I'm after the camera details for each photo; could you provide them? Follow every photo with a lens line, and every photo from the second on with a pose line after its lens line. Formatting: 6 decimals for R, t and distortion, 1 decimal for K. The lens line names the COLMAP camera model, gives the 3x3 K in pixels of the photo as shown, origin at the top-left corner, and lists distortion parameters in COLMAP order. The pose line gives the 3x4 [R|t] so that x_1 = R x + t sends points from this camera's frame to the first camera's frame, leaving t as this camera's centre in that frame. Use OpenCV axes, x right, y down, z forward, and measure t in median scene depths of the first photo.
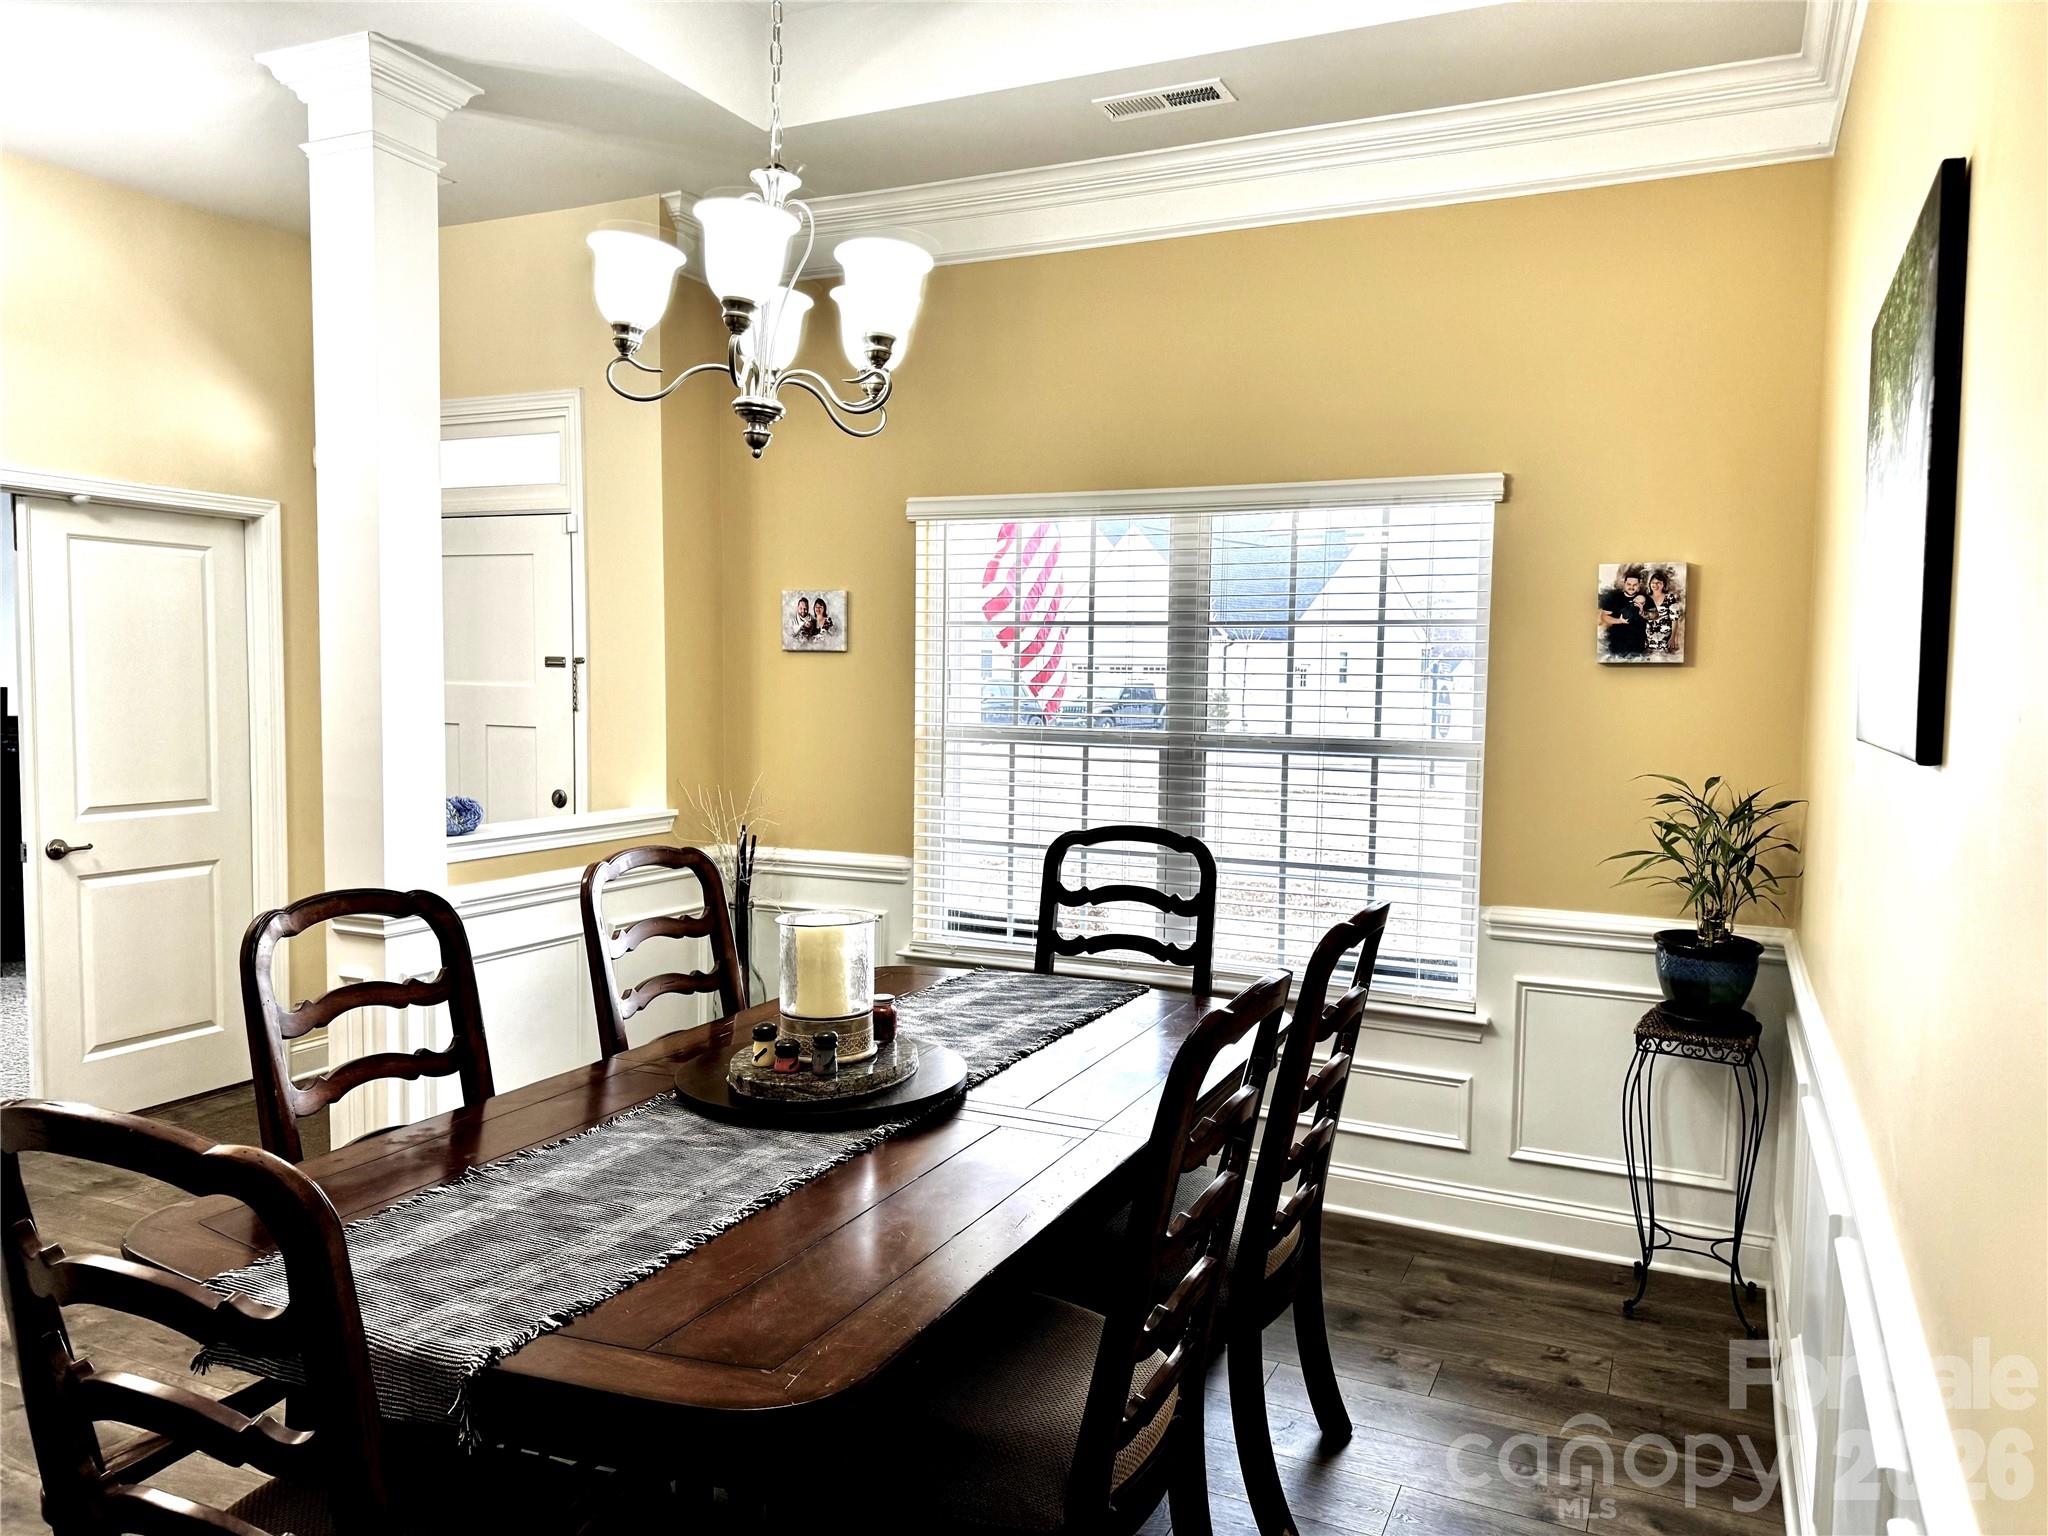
lens RADIAL K [[1477.8, 0, 1026.9], [0, 1477.8, 771.6], [0, 0, 1]] dist [0.004776, 0.000821]
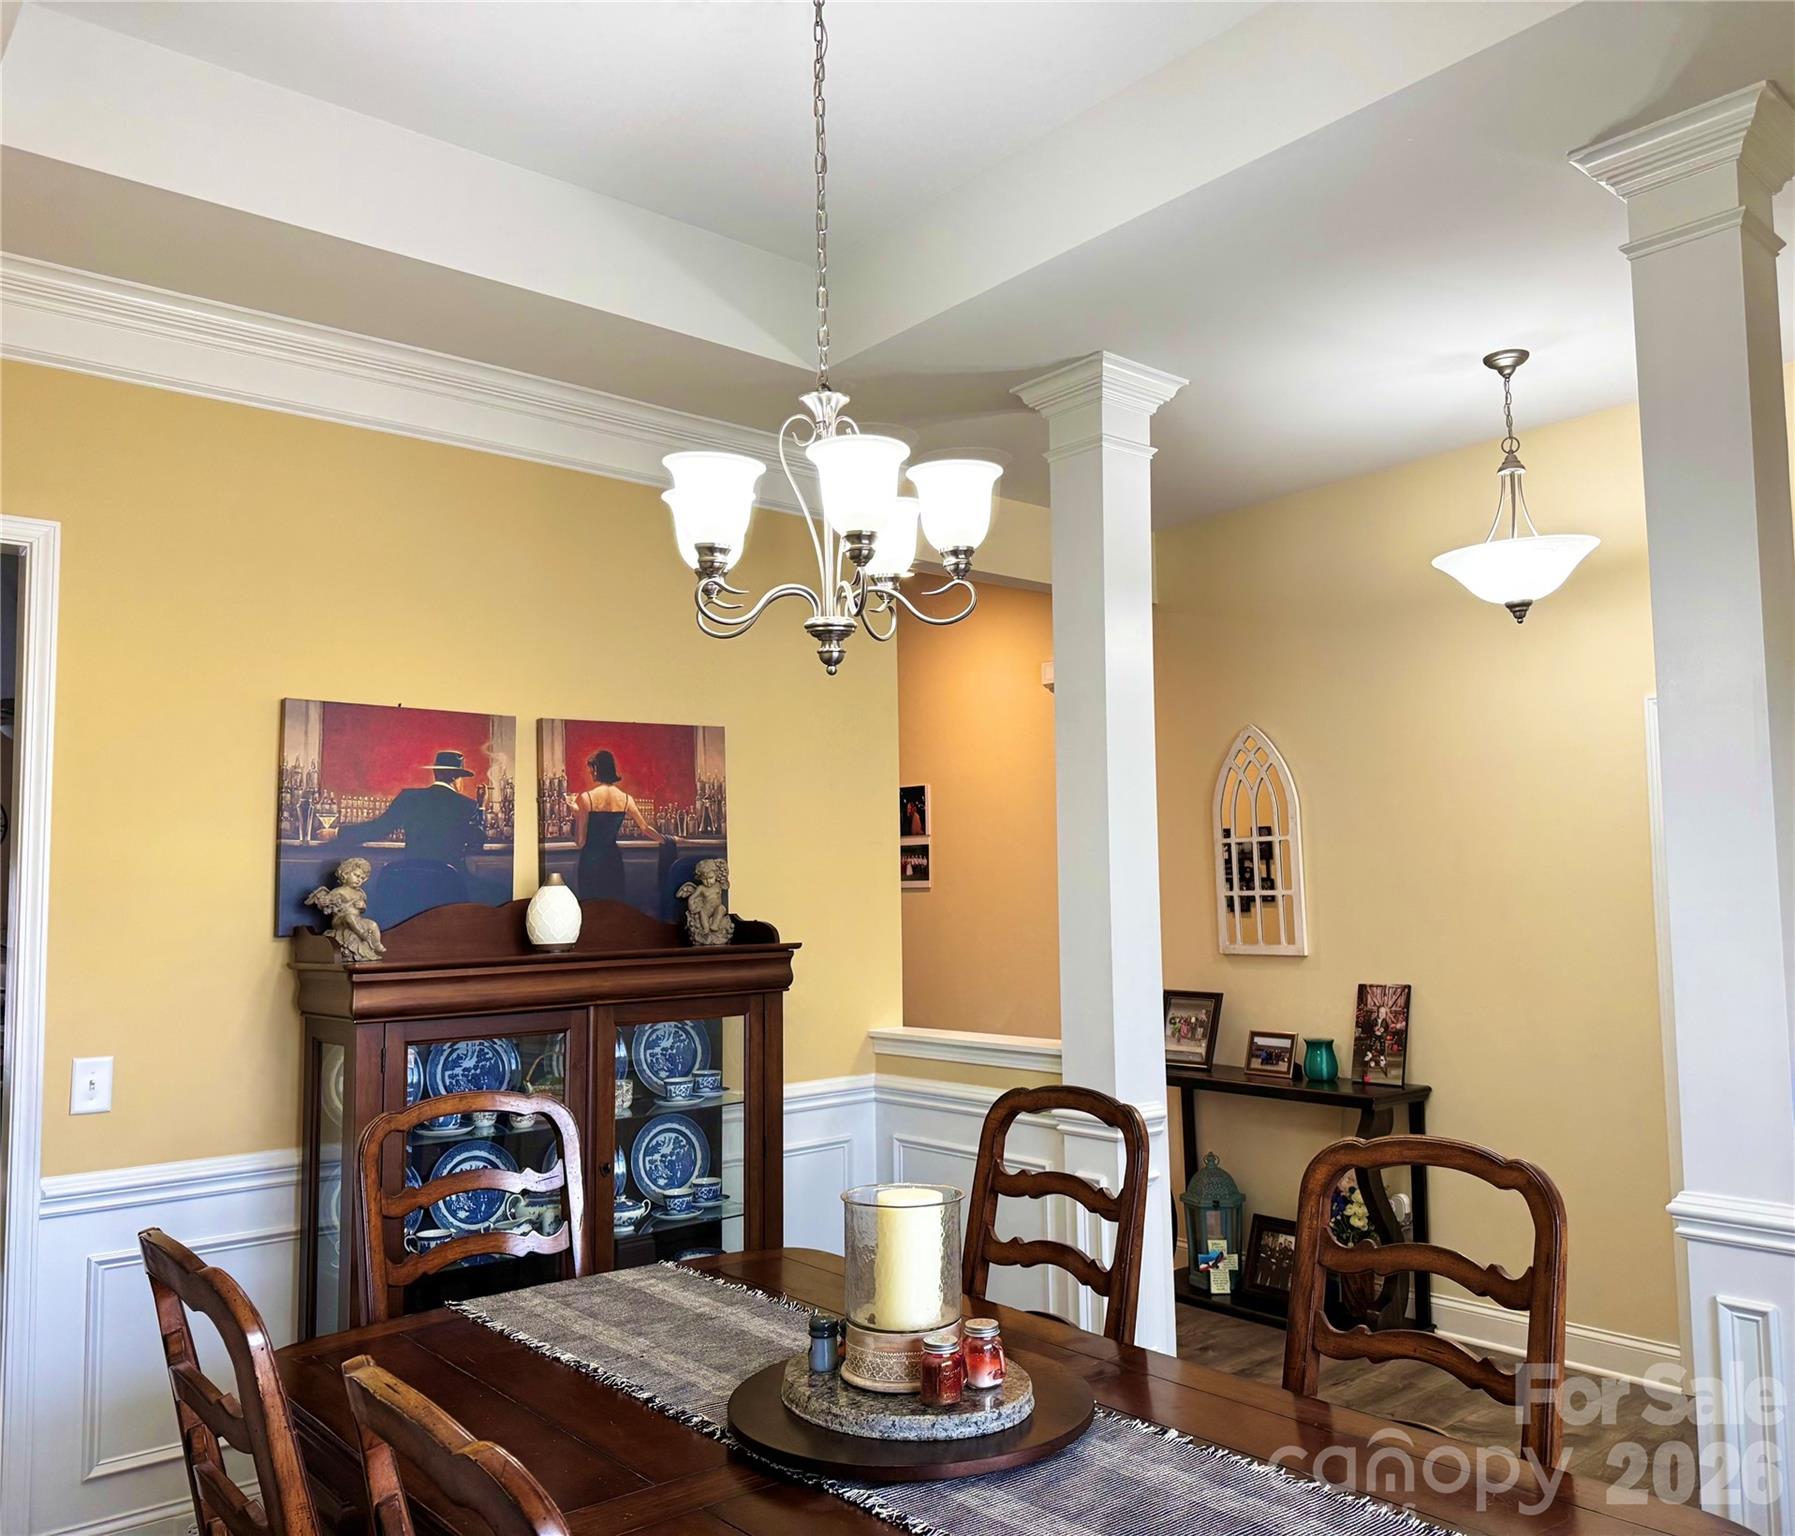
lens RADIAL K [[1397.8, 0, 901.4], [0, 1397.8, 769.7], [0, 0, 1]] dist [-0.005139, -0.002184]
pose [[-0.401122, -0.085027, -0.912070, 0.669226], [-0.051988, 0.996191, -0.070004, -0.092013], [0.914548, 0.019337, -0.404015, 1.500721]]
